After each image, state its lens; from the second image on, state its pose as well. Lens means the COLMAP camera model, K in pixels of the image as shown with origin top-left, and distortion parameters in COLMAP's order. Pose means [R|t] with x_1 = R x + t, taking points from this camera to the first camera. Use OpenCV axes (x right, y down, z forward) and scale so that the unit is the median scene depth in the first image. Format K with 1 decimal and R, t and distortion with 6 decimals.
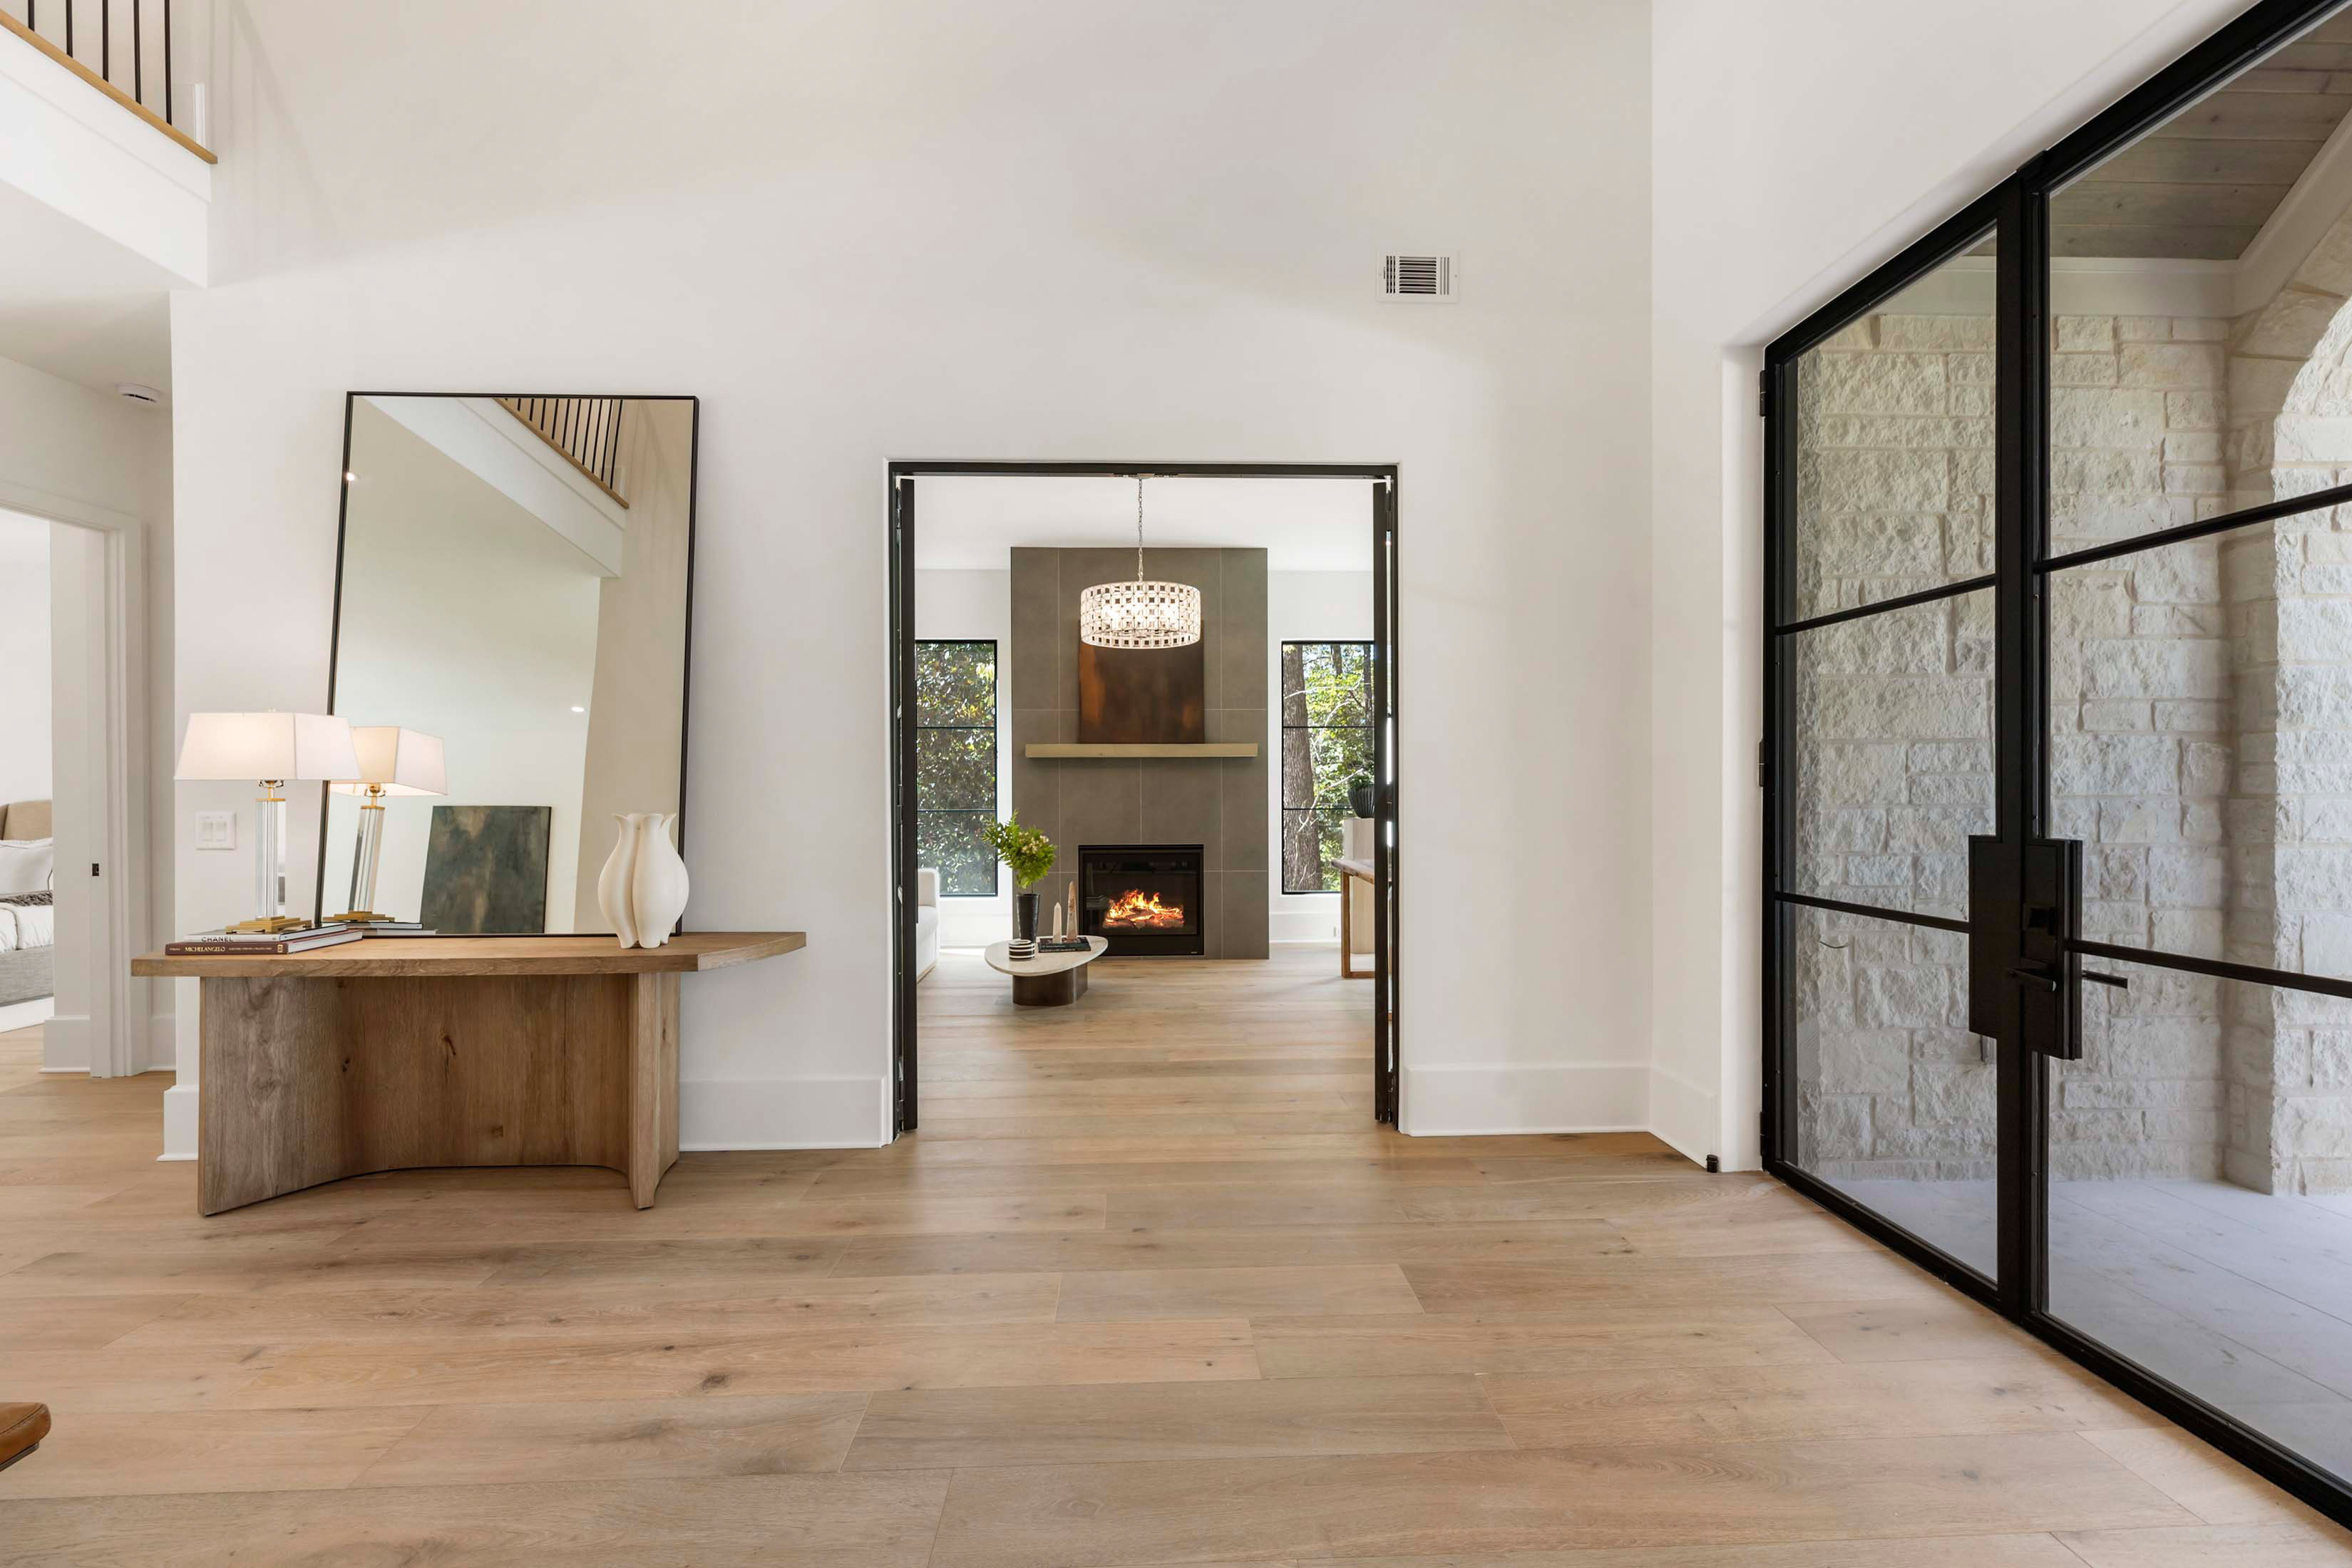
lens RADIAL K [[951.9, 0, 1176.0], [0, 951.9, 784.0], [0, 0, 1]] dist [0.001816, 0.000433]
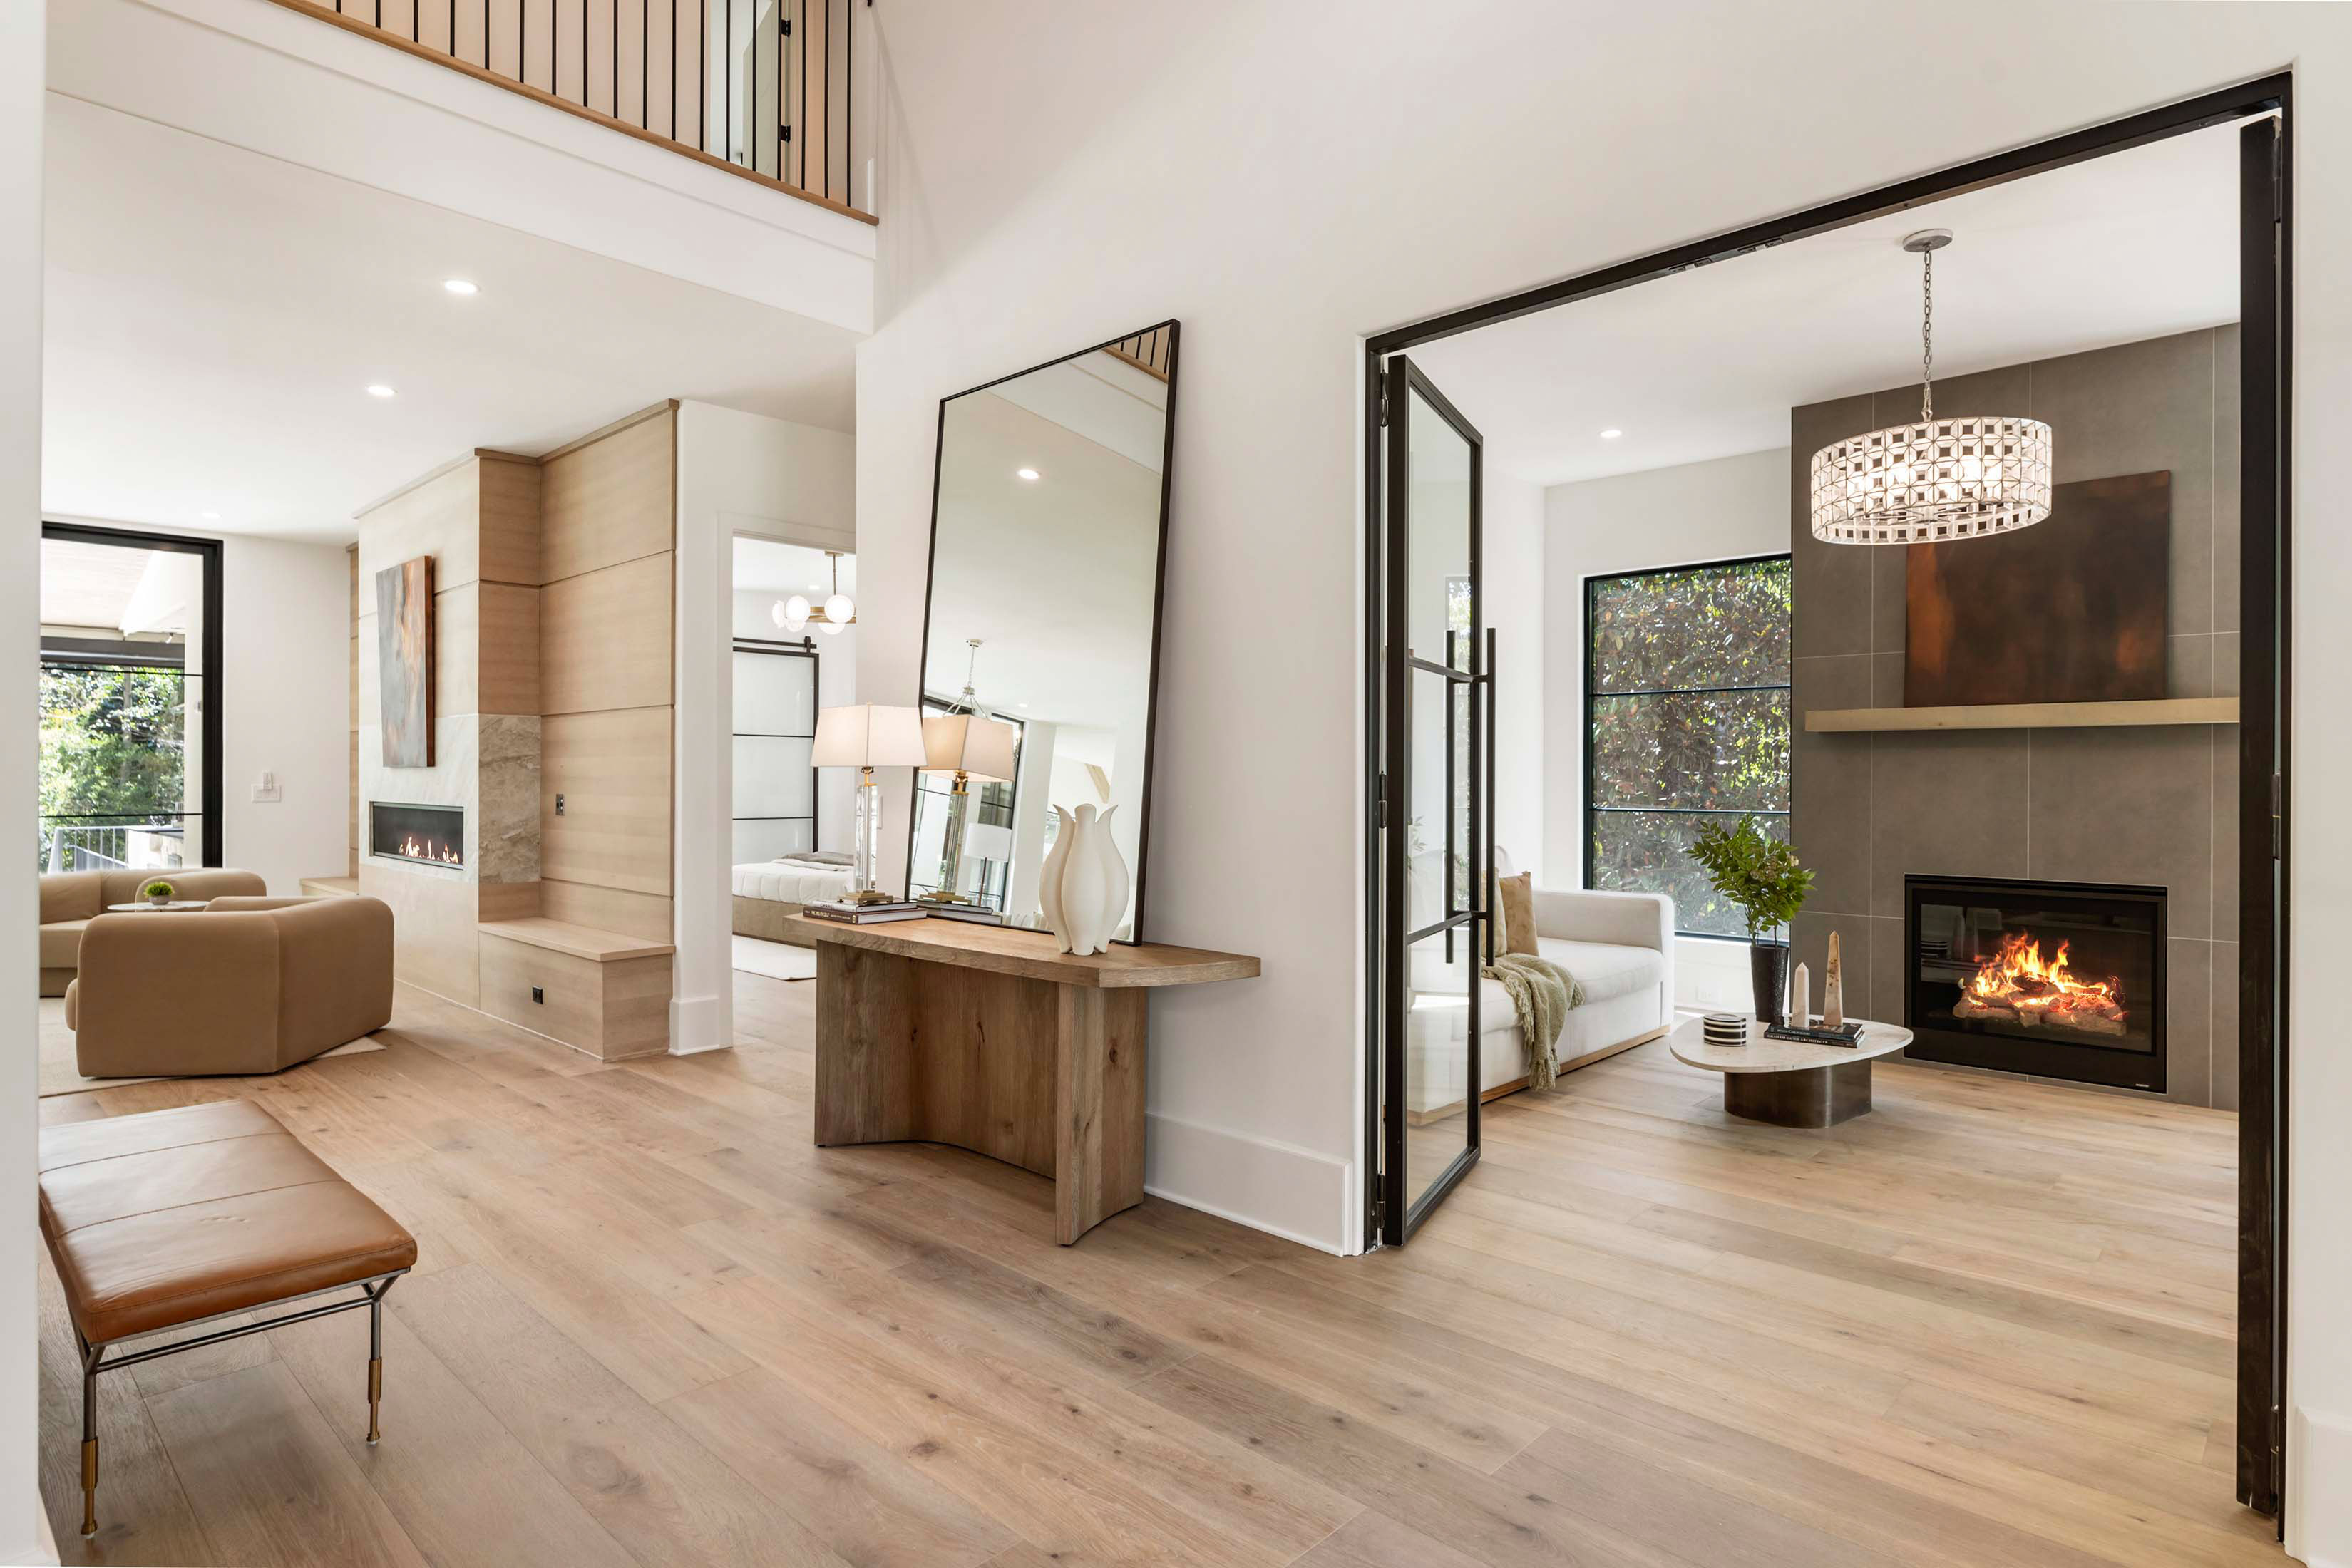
lens RADIAL K [[1251.2, 0, 1166.7], [0, 1251.2, 771.2], [0, 0, 1]] dist [-0.003238, -0.000719]
pose [[0.693143, 0.002505, -0.720796, 0.303840], [-0.003342, 0.999994, 0.000262, -0.000496], [0.720793, 0.002227, 0.693147, 0.217517]]
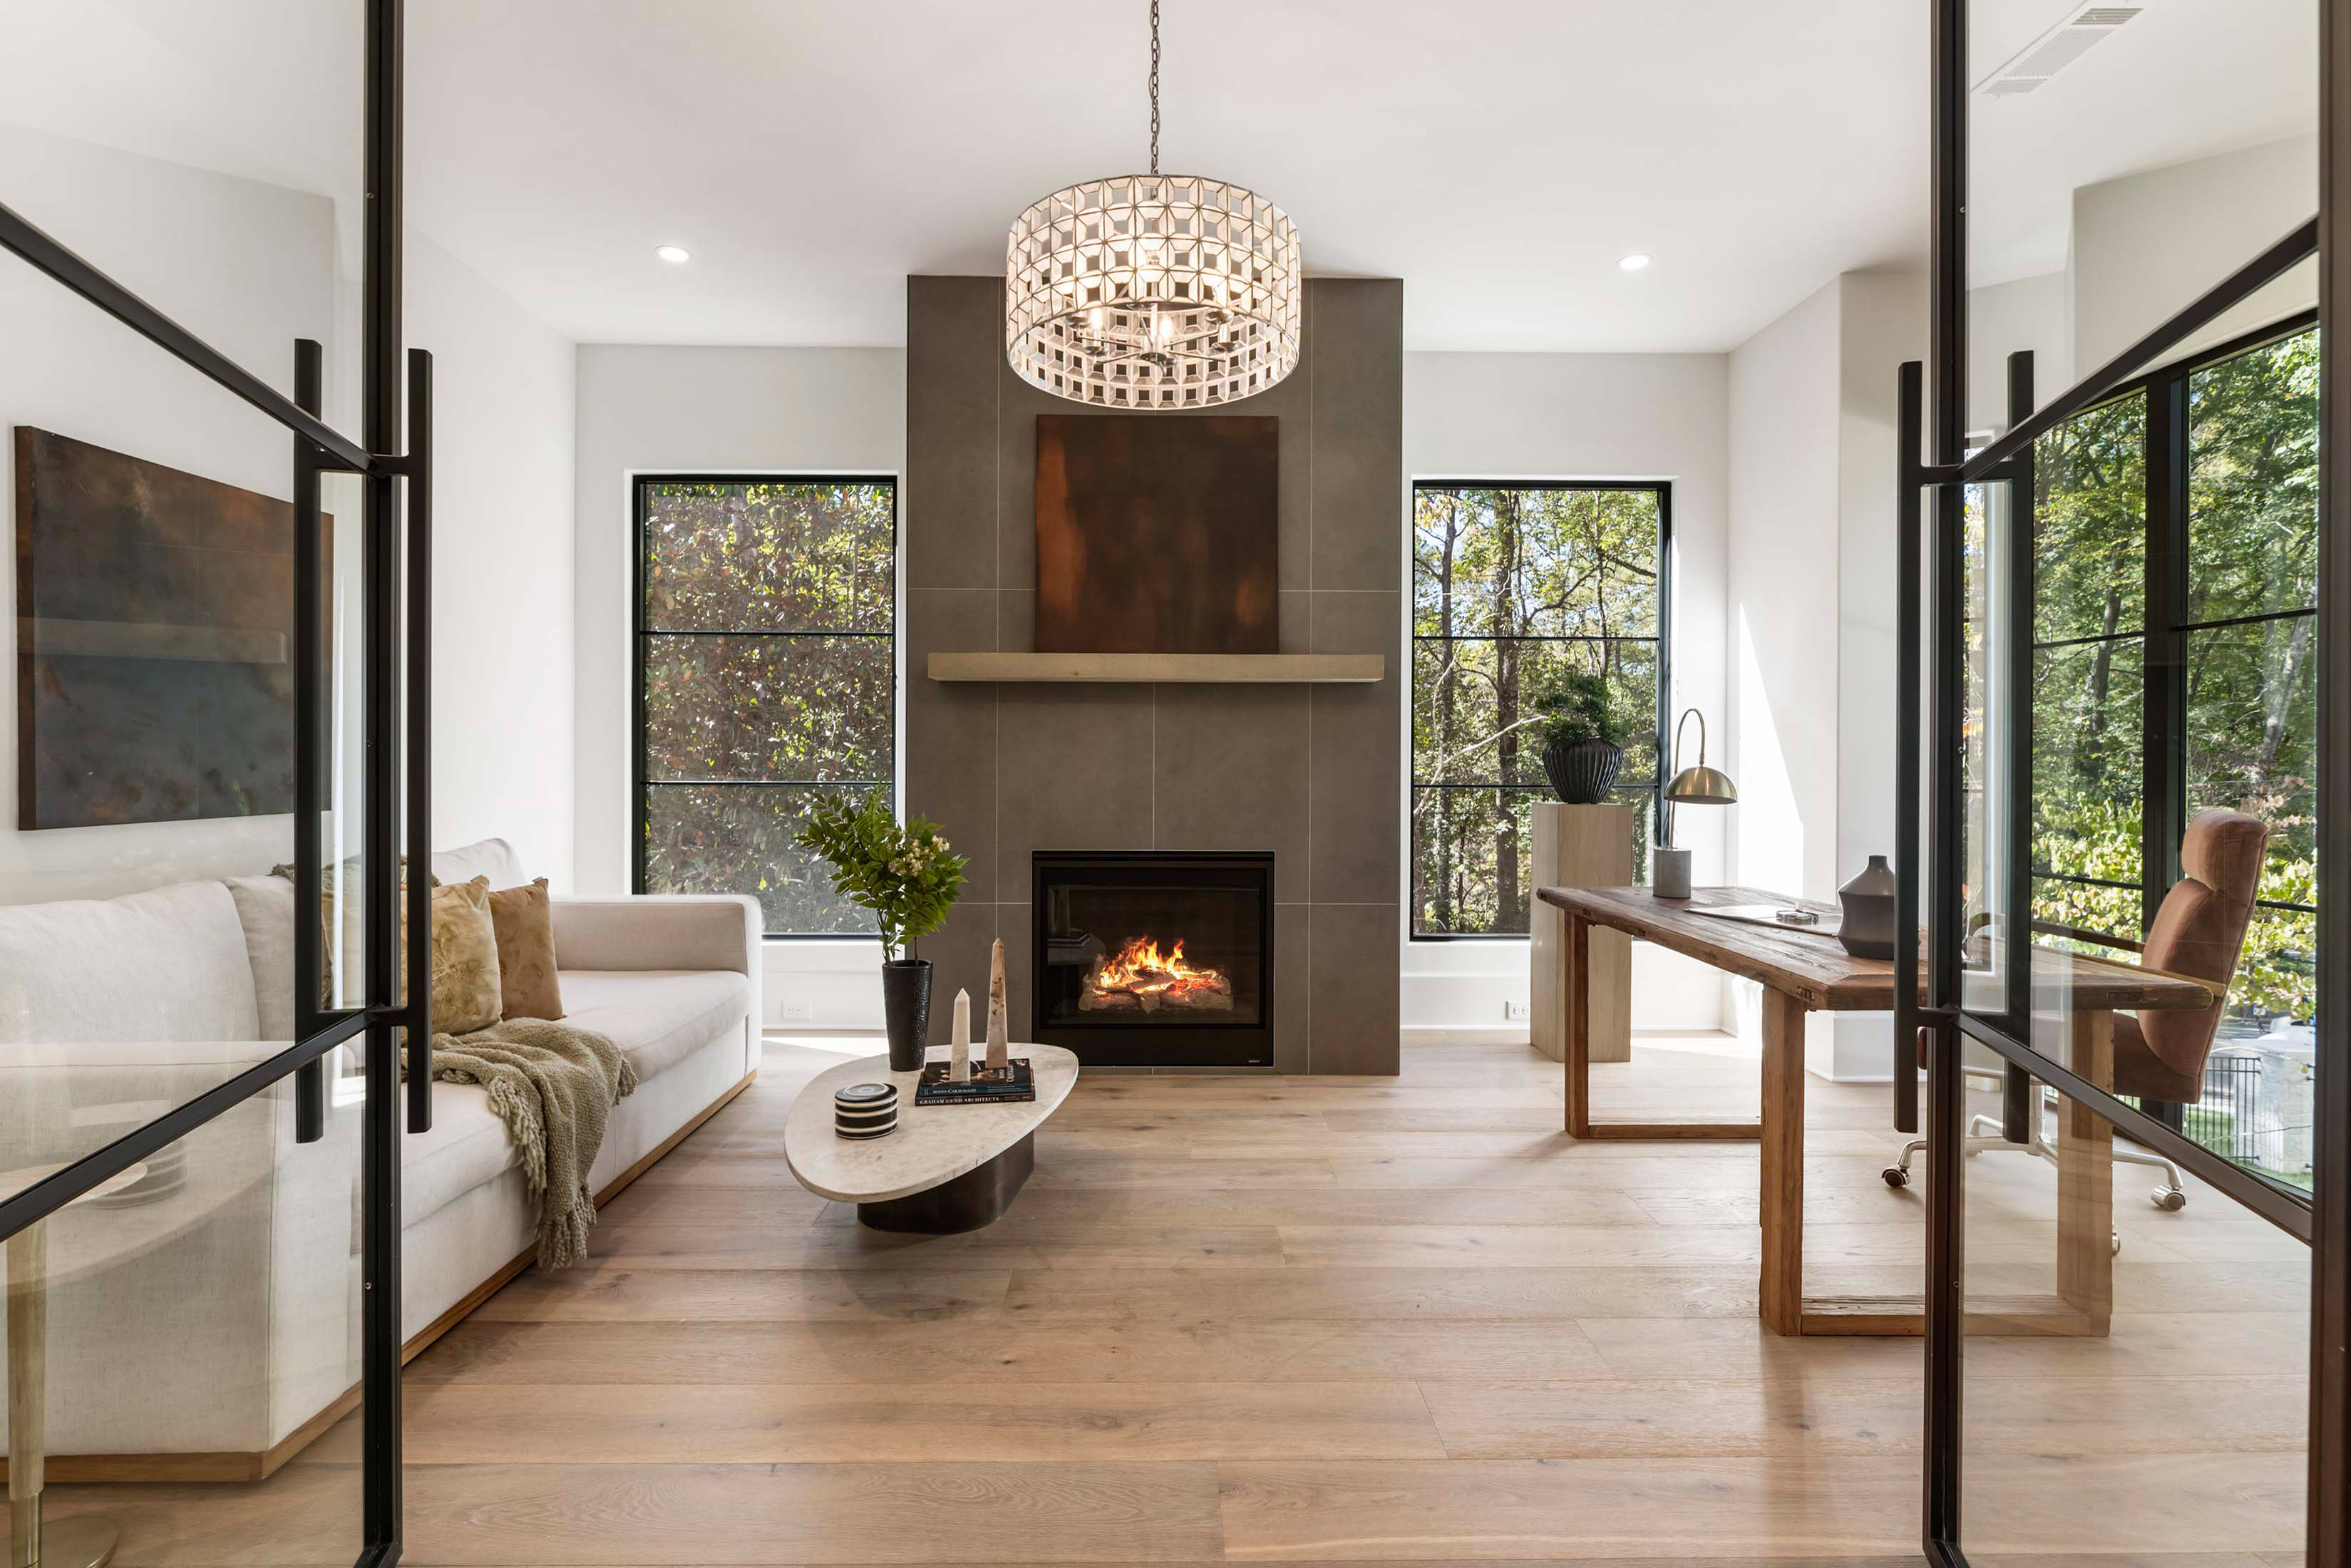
lens RADIAL K [[1108.0, 0, 1167.9], [0, 1108.0, 770.0], [0, 0, 1]] dist [-0.002469, -0.000197]
pose [[0.999568, 0.008037, -0.028285, -0.025239], [-0.007789, 0.999931, 0.008833, 0.029711], [0.028354, -0.008609, 0.999561, 0.829049]]
